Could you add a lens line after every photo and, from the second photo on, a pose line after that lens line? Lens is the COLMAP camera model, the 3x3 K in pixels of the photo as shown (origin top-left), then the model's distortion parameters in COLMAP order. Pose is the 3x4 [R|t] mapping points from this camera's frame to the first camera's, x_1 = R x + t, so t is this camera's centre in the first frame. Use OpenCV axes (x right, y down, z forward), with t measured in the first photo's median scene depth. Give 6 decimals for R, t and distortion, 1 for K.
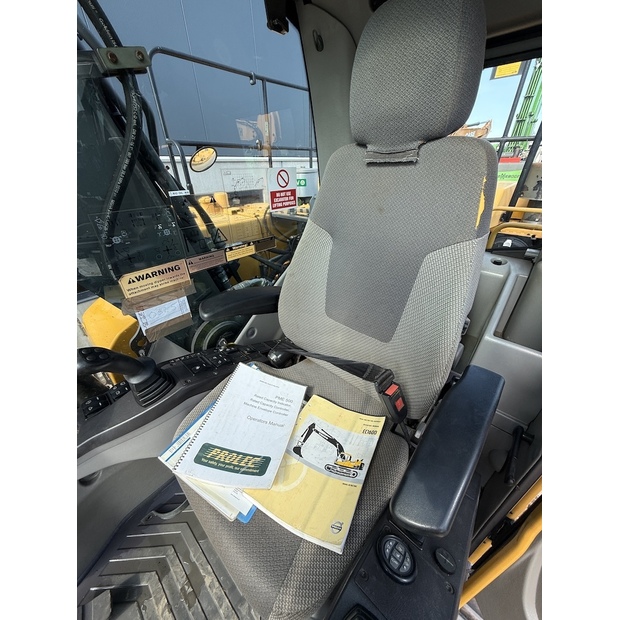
lens RADIAL K [[250.3, 0, 309.2], [0, 250.3, 311.0], [0, 0, 1]] dist [-0.000858, -0.000343]
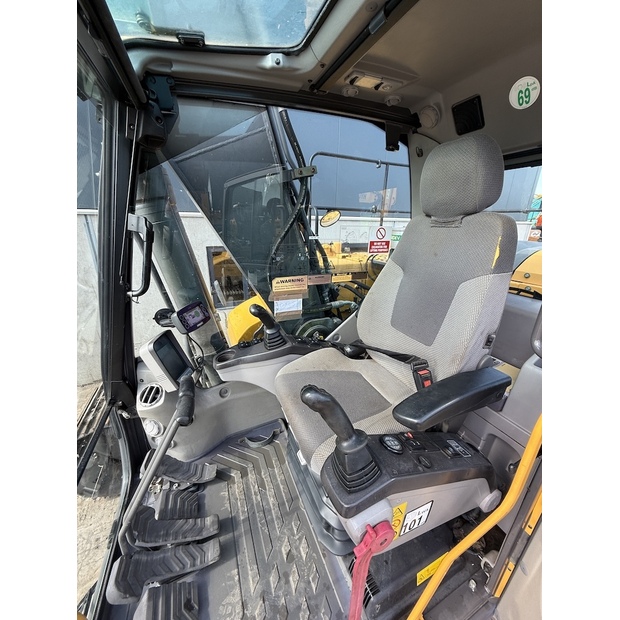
lens RADIAL K [[250.3, 0, 310.6], [0, 250.3, 310.6], [0, 0, 1]] dist [-0.000858, -0.000343]
pose [[0.915327, 0.165071, -0.367326, 0.126117], [-0.231722, 0.961891, -0.145160, 0.197716], [0.329366, 0.217986, 0.918695, -0.354854]]
